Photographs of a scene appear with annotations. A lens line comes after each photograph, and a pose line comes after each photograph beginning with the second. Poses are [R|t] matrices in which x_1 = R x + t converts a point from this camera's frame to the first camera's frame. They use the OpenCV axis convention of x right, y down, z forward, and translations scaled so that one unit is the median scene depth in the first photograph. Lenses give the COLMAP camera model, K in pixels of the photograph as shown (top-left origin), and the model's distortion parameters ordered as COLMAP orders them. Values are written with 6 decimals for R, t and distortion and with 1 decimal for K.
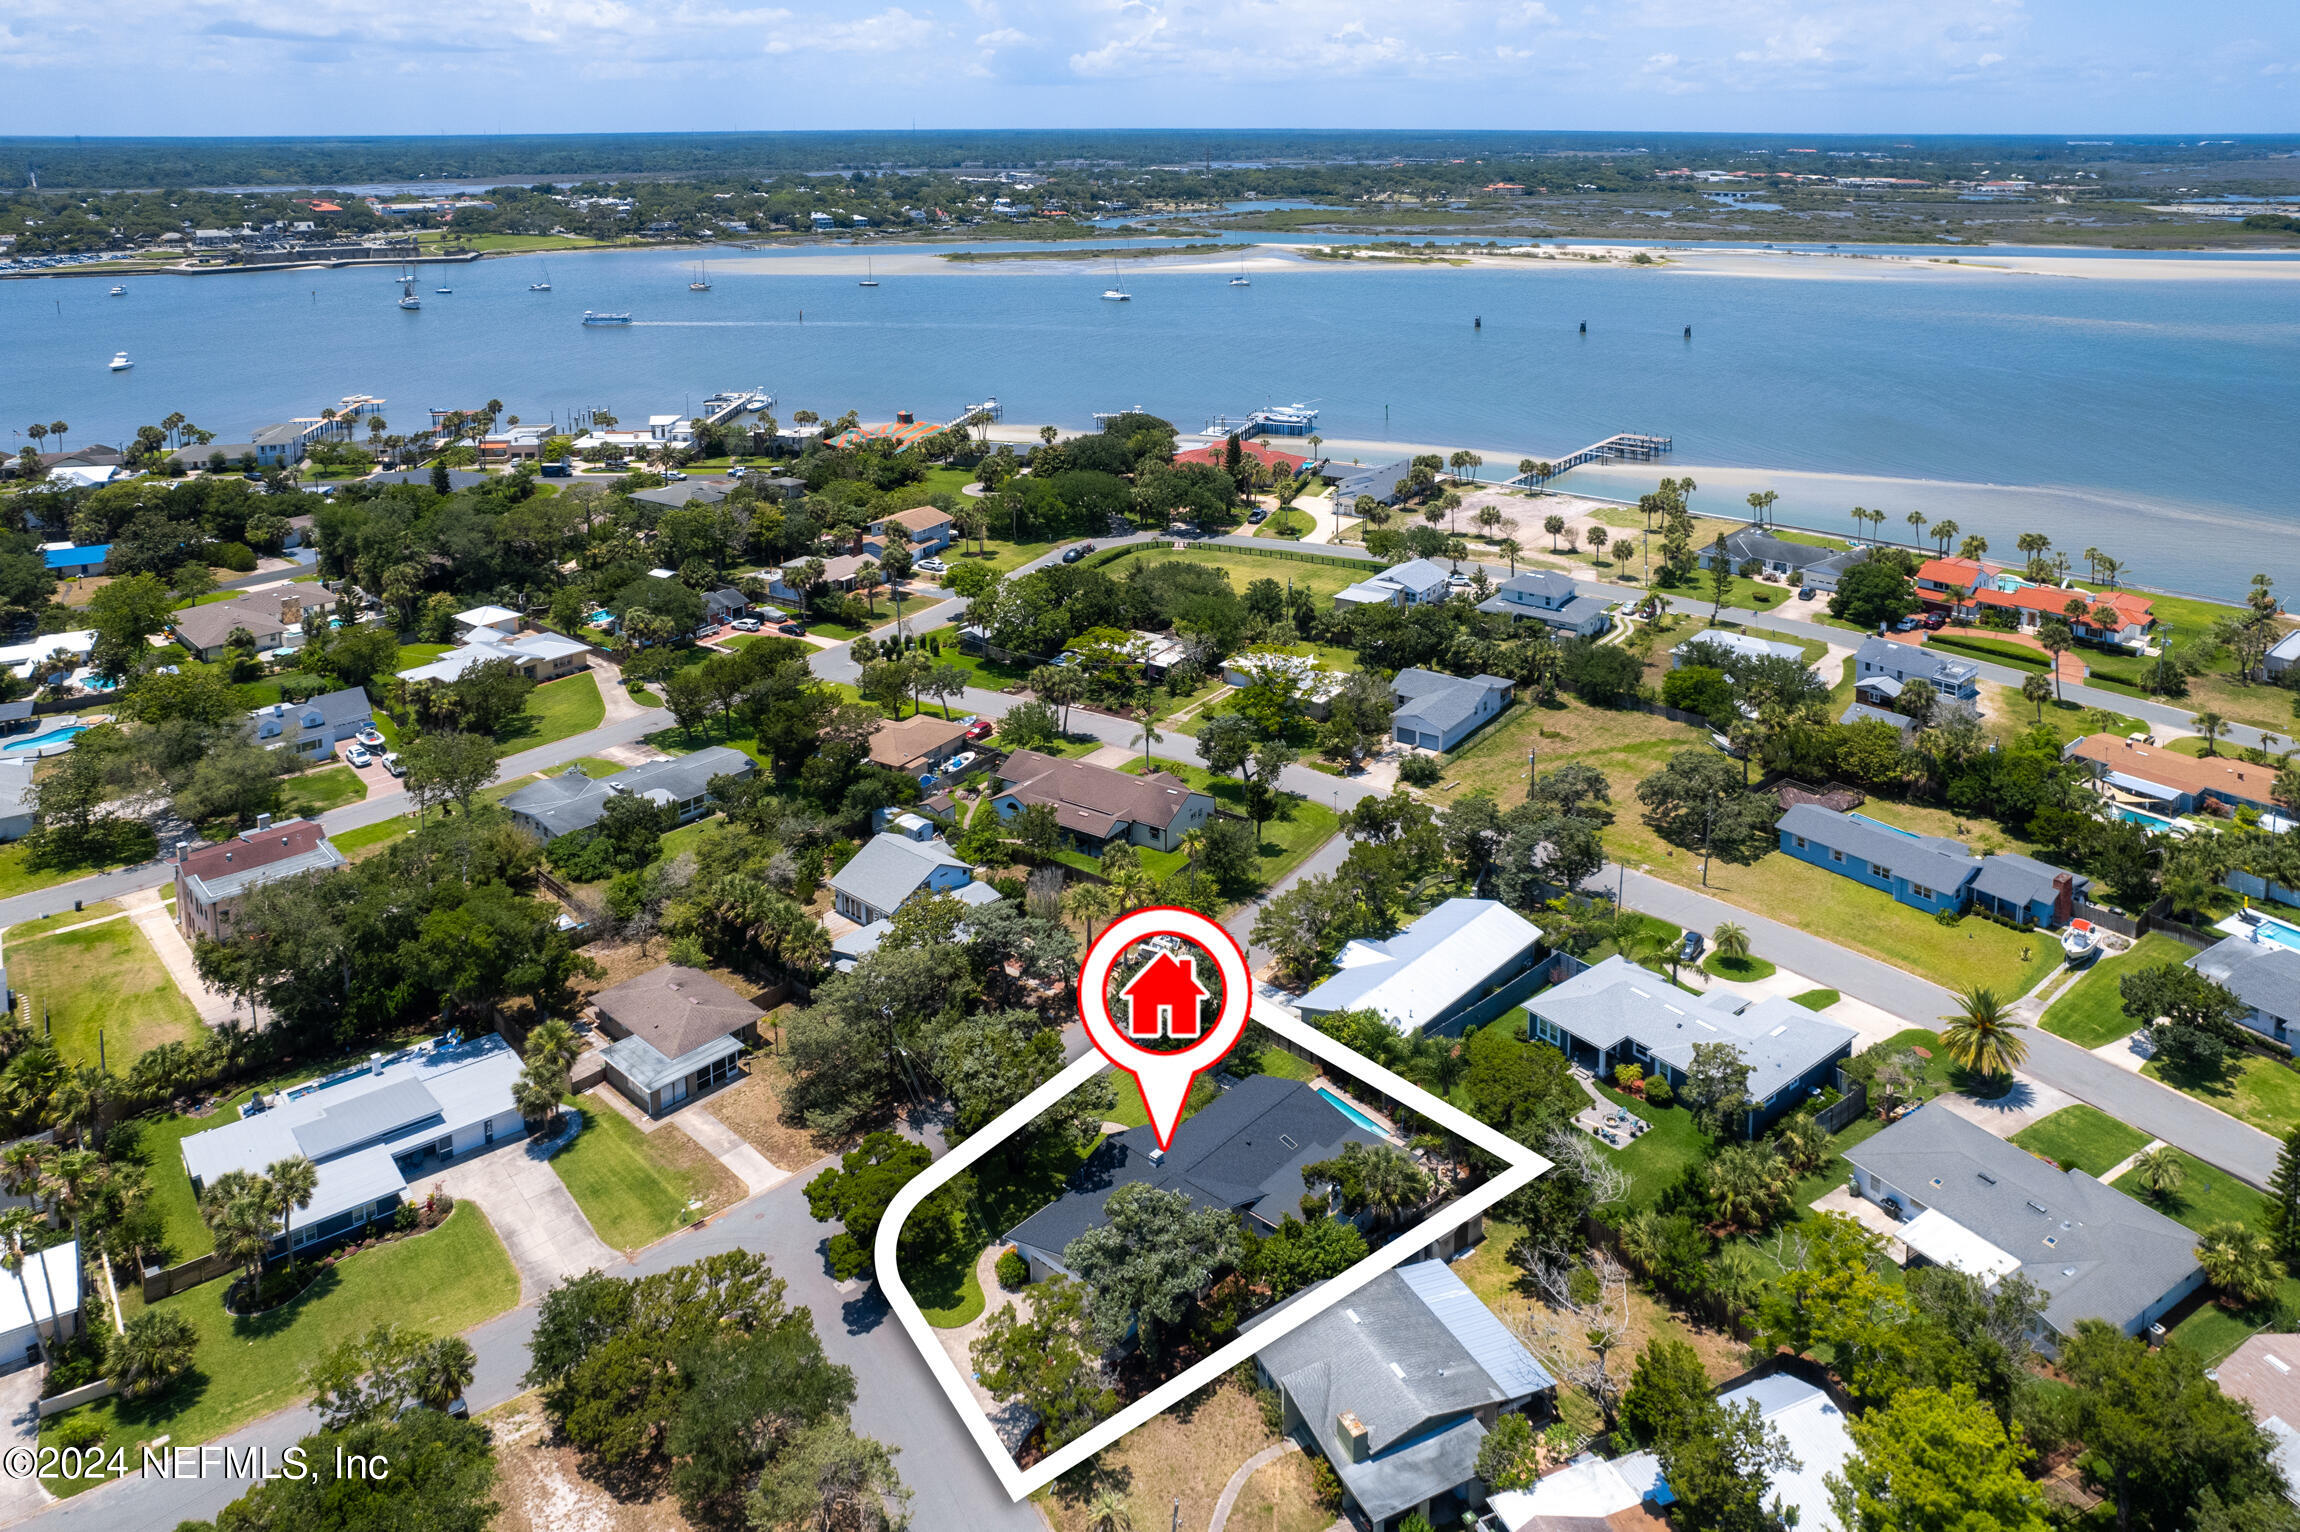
lens RADIAL K [[1463.4, 0, 1196.1], [0, 1463.4, 765.1], [0, 0, 1]] dist [-0.054264, 0.028805]
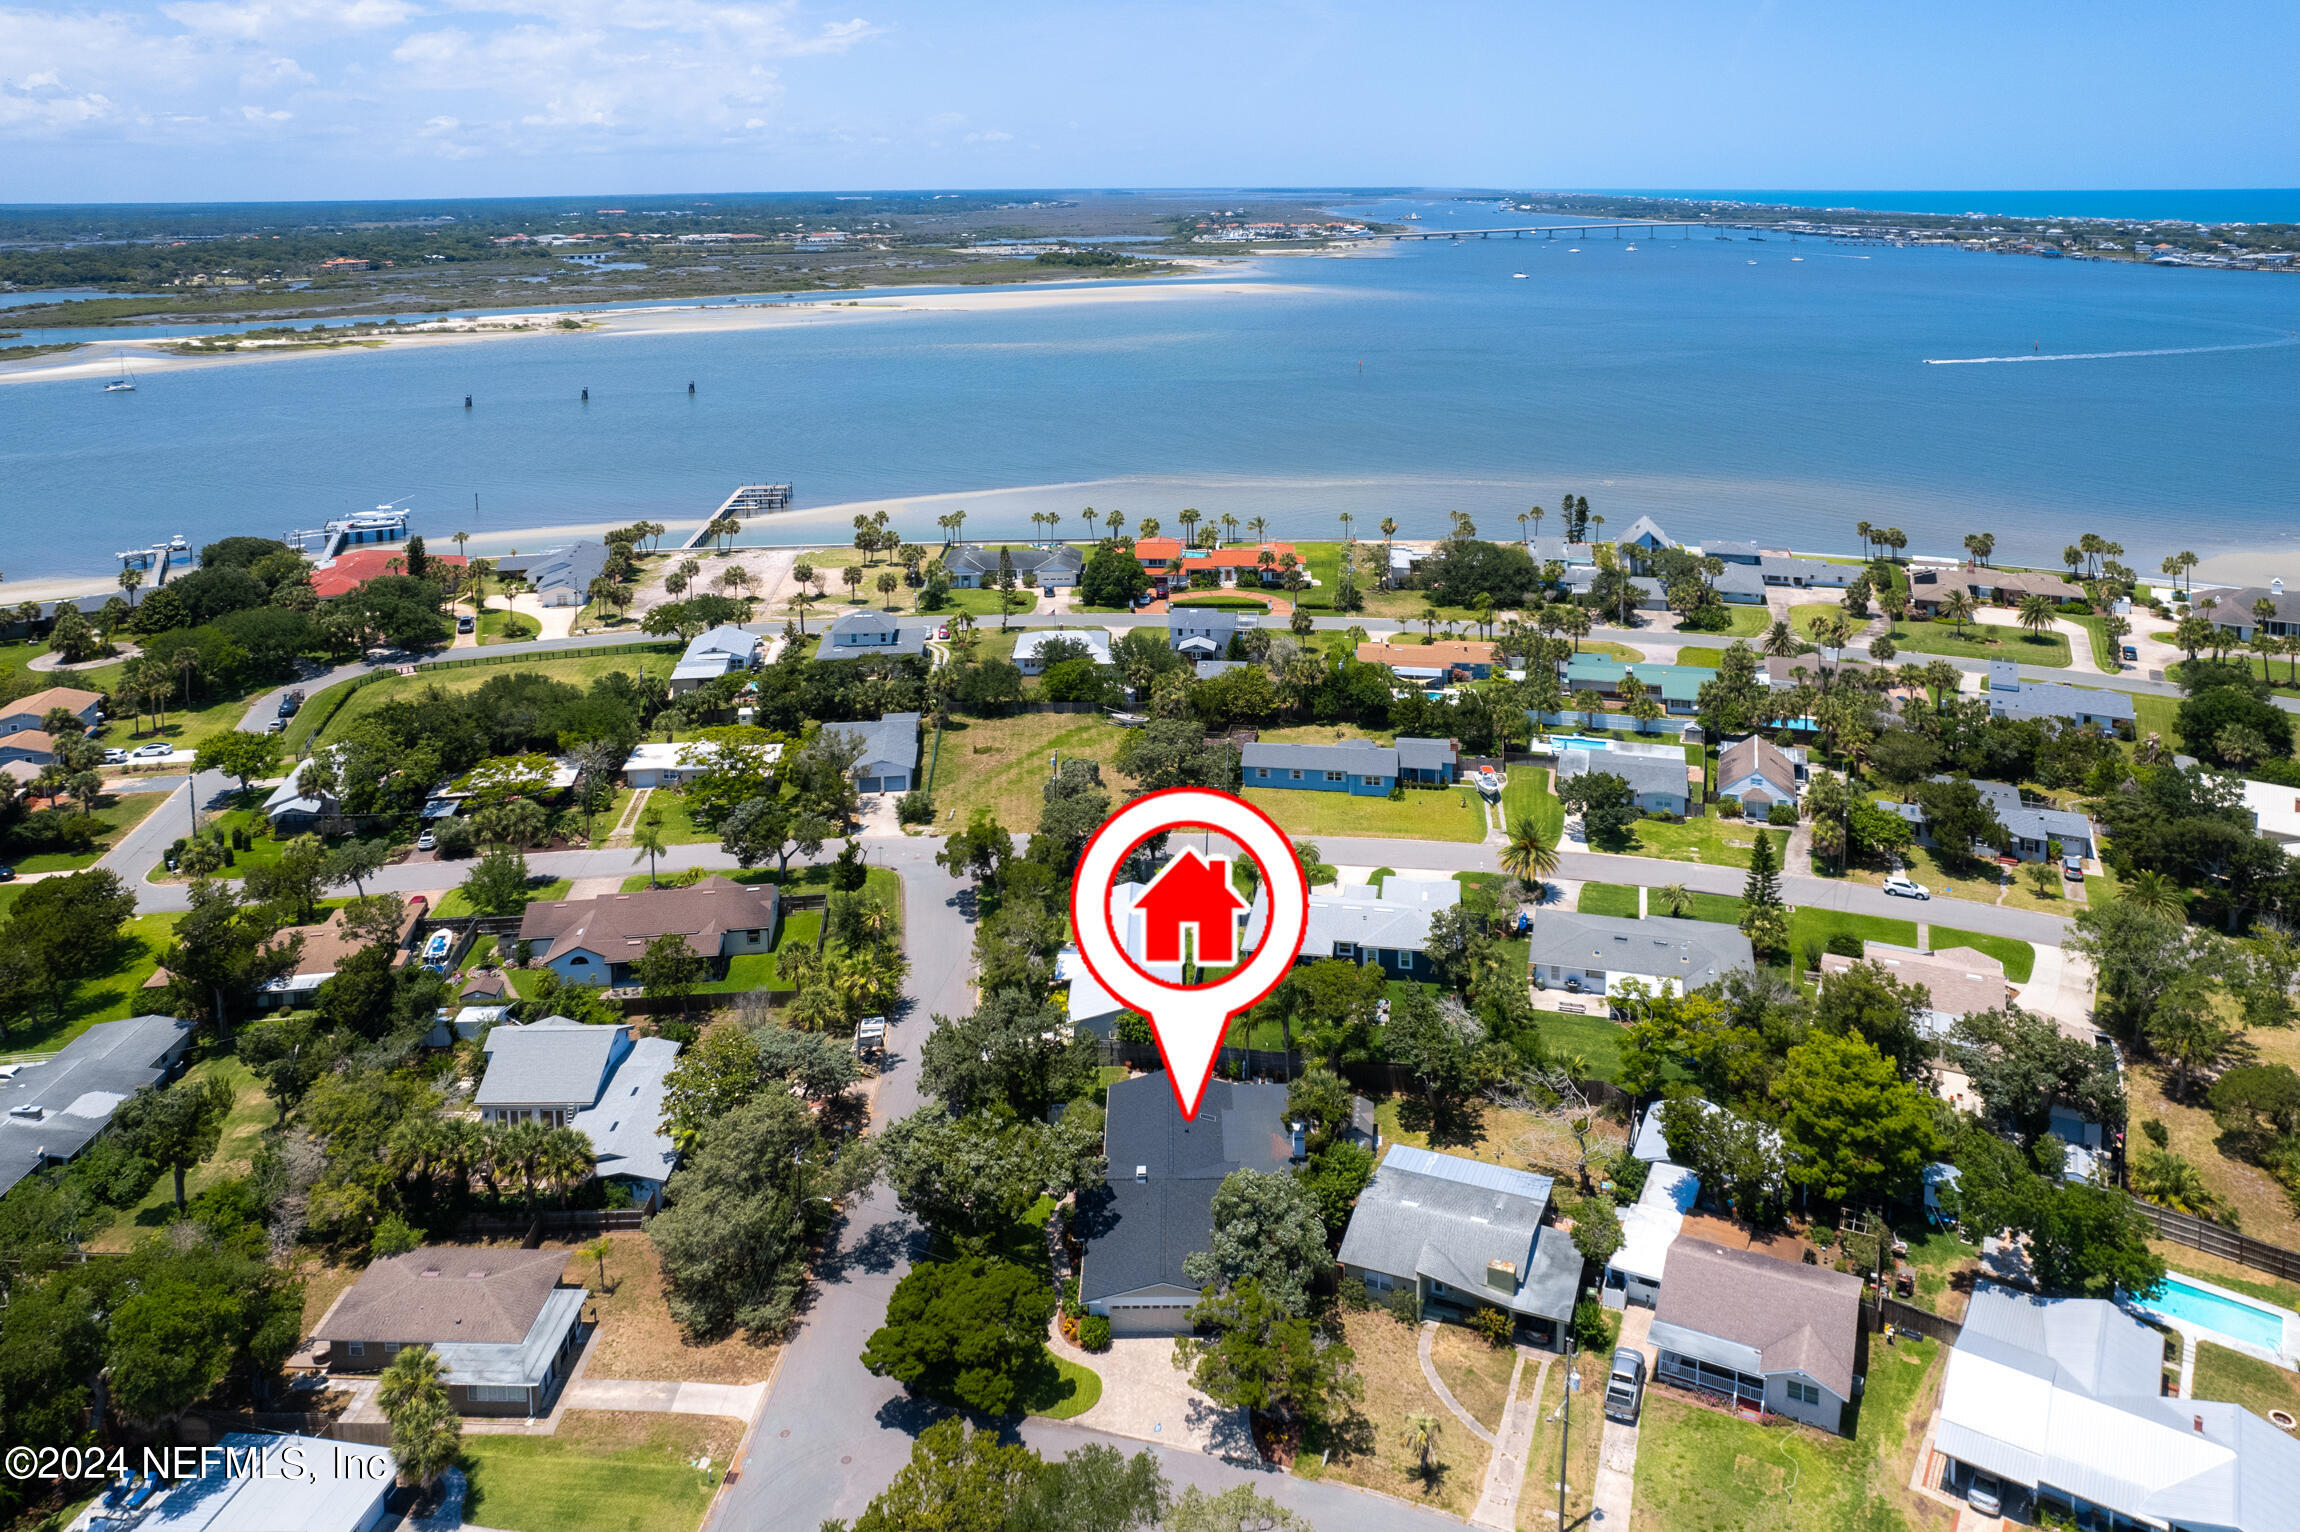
lens RADIAL K [[1463.4, 0, 1196.1], [0, 1463.4, 765.1], [0, 0, 1]] dist [-0.054264, 0.028805]
pose [[0.756348, -0.244515, 0.606754, -0.224536], [0.267031, 0.962125, 0.054858, -0.021368], [-0.597187, 0.120530, 0.792994, 0.054179]]
